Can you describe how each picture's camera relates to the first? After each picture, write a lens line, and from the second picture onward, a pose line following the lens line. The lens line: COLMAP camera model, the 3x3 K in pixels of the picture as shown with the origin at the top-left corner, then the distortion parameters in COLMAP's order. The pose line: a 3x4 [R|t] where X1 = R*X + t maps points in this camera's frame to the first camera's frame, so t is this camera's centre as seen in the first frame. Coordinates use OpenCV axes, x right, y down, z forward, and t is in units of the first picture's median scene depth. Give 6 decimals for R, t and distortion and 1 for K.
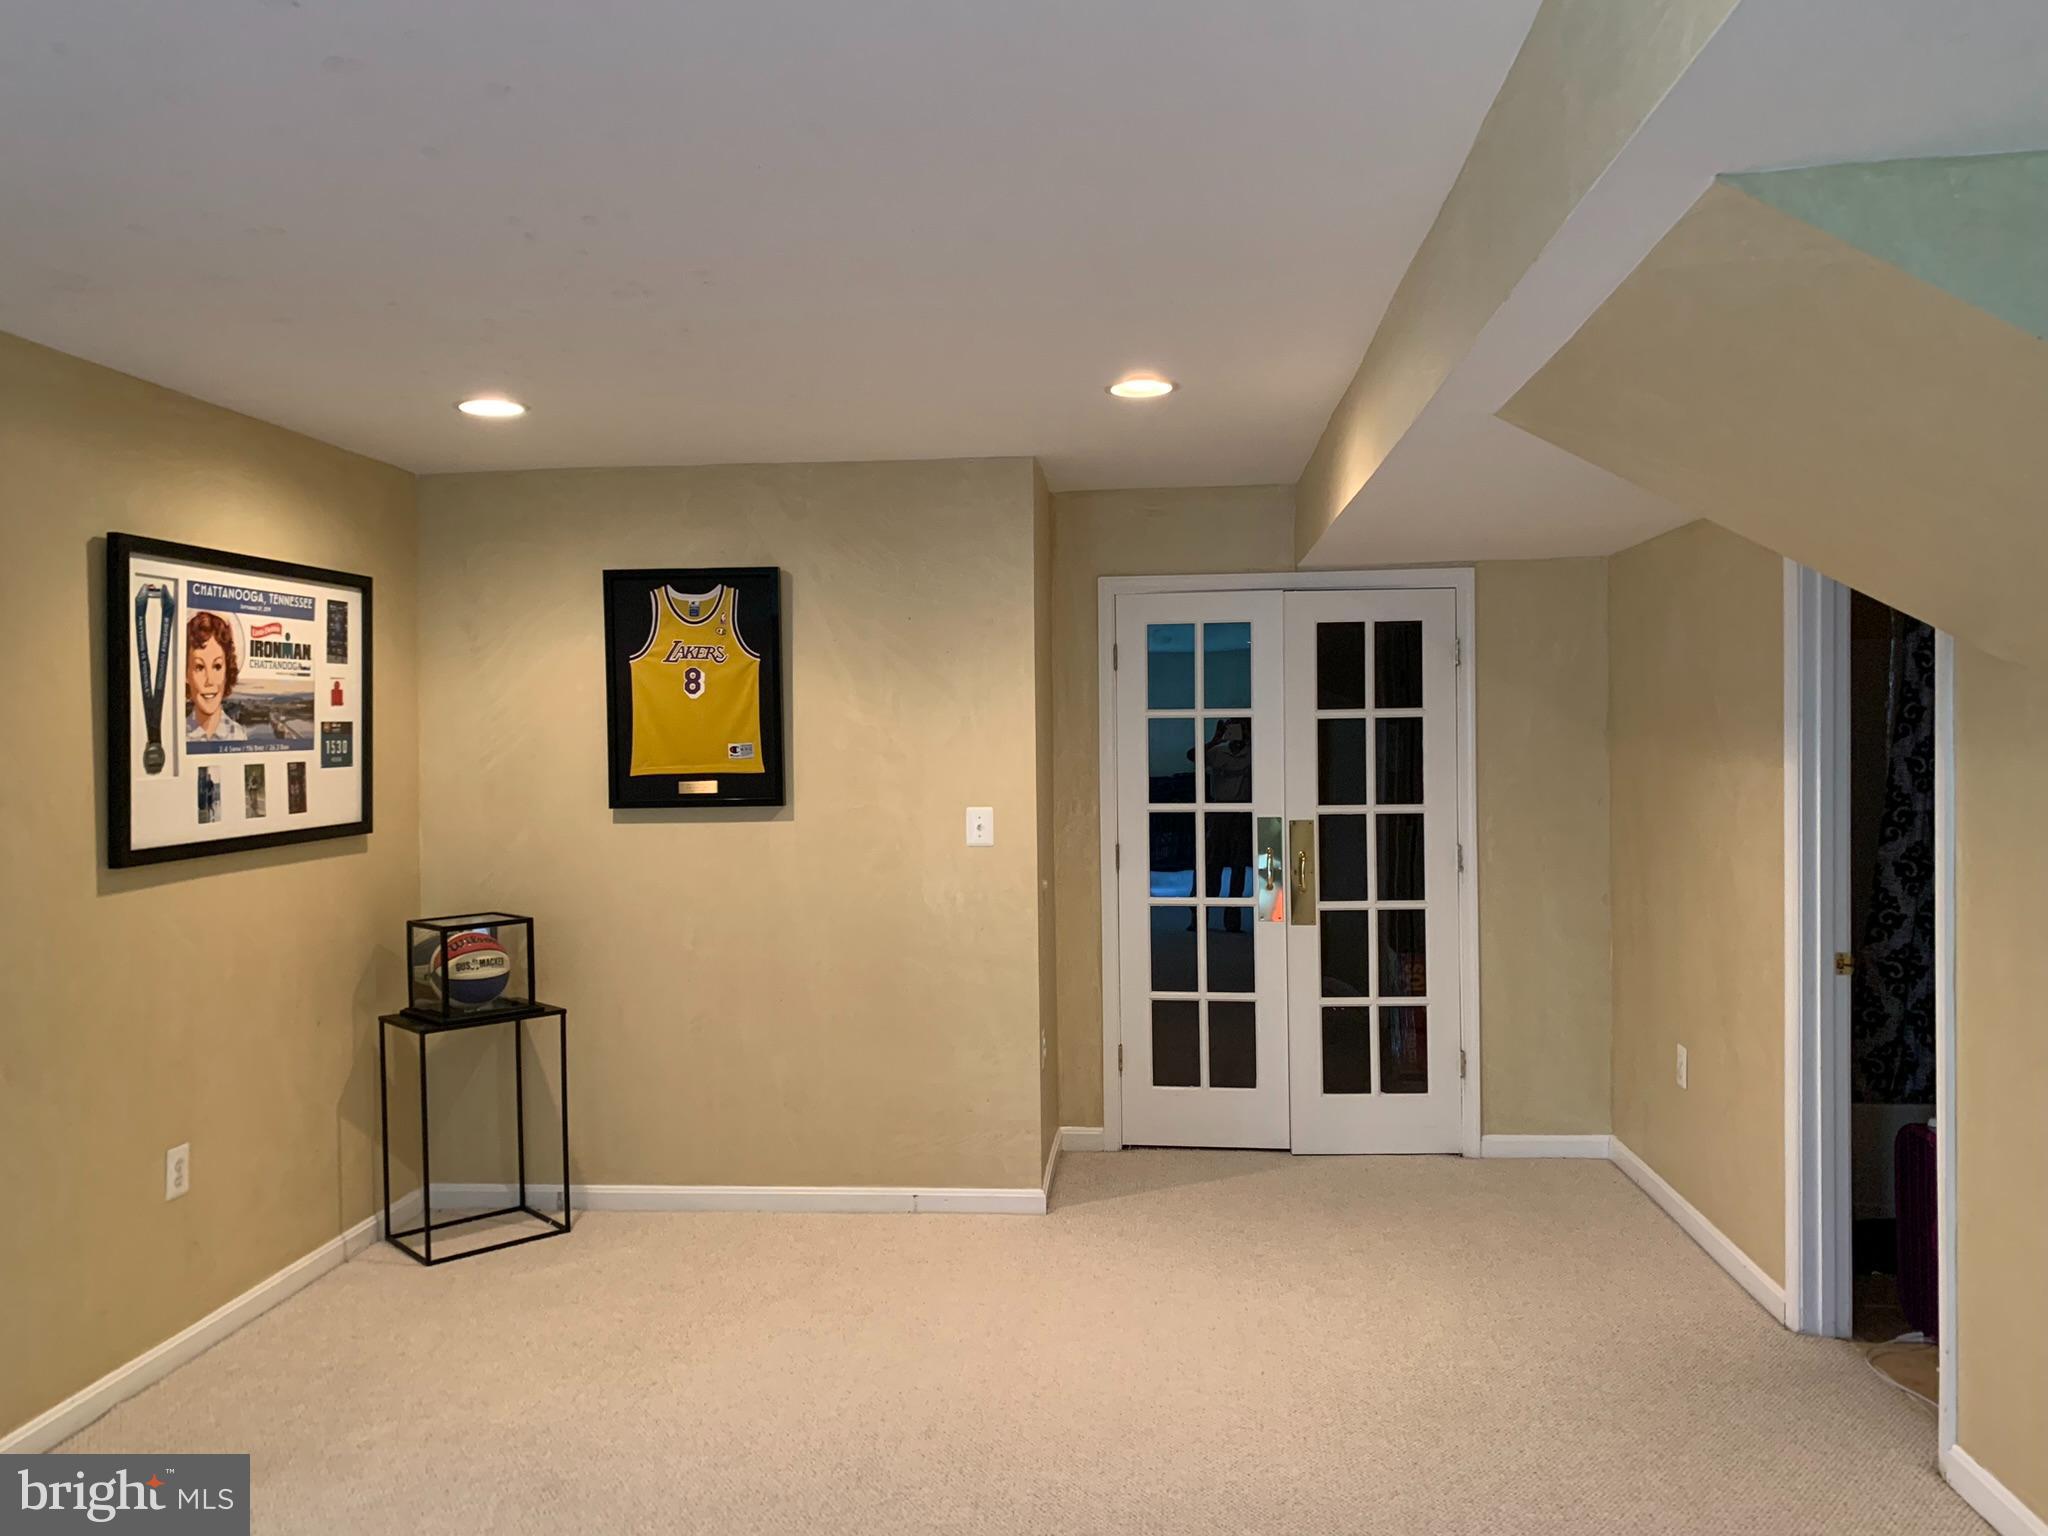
lens RADIAL K [[1537.2, 0, 1025.6], [0, 1537.2, 768.4], [0, 0, 1]] dist [0.053949, -0.043967]
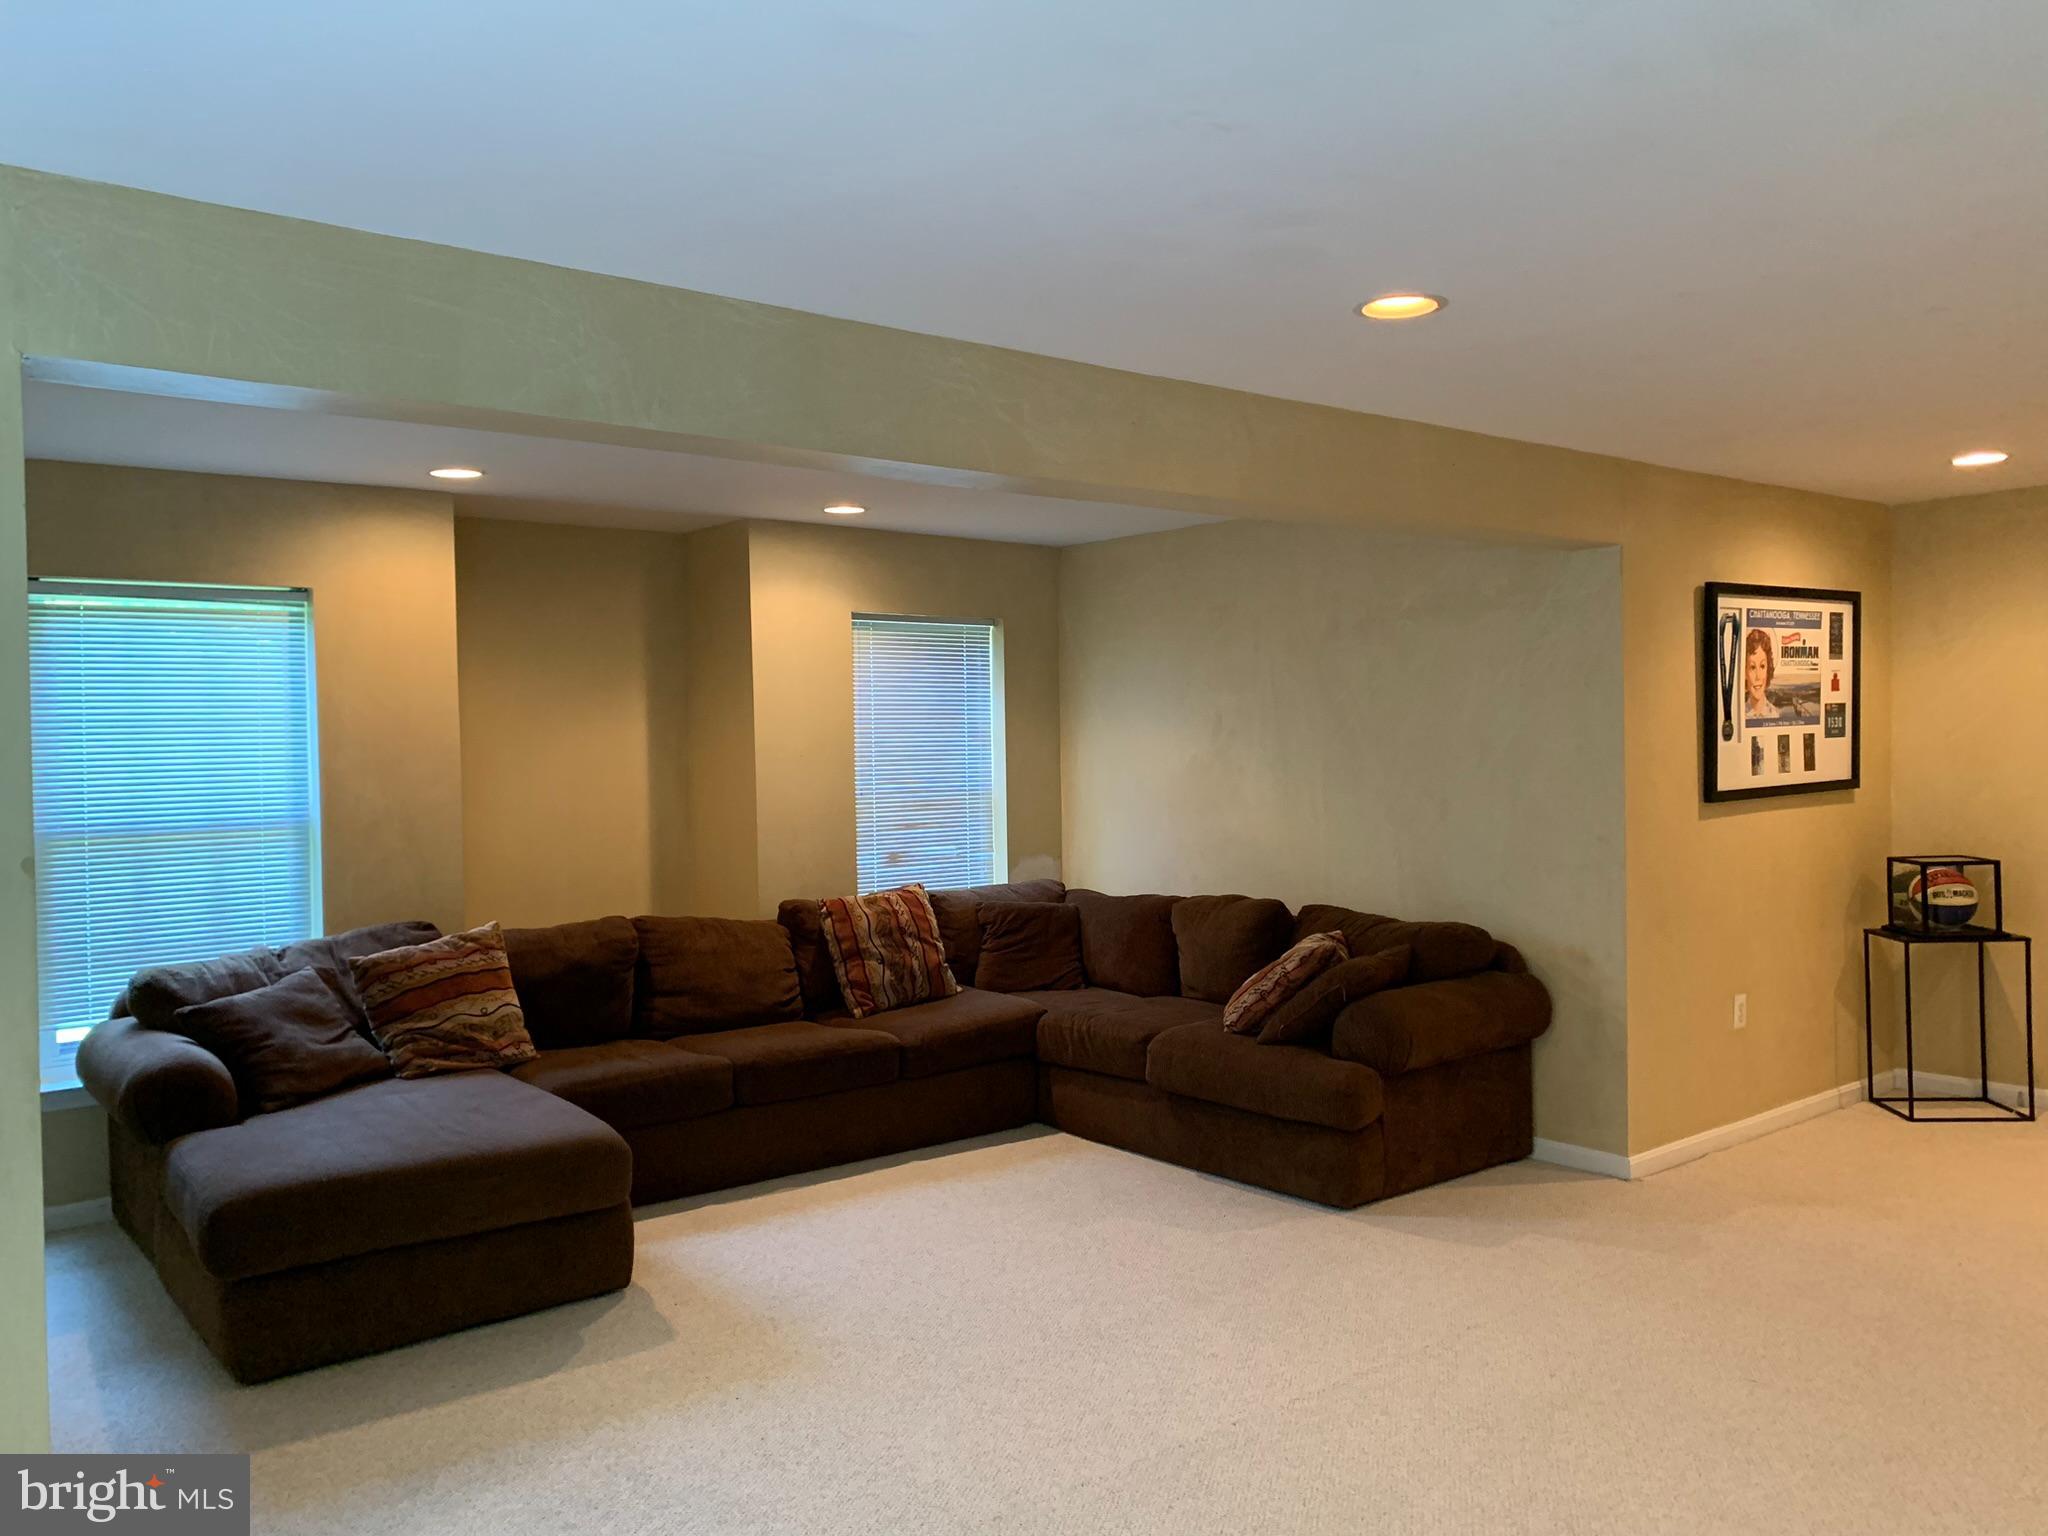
lens RADIAL K [[1537.2, 0, 1024.7], [0, 1537.2, 759.7], [0, 0, 1]] dist [0.053949, -0.043967]
pose [[0.696395, 0.008715, -0.717606, 0.030117], [-0.003496, 0.999956, 0.008751, 0.009160], [0.717650, -0.003586, 0.696395, -0.430286]]
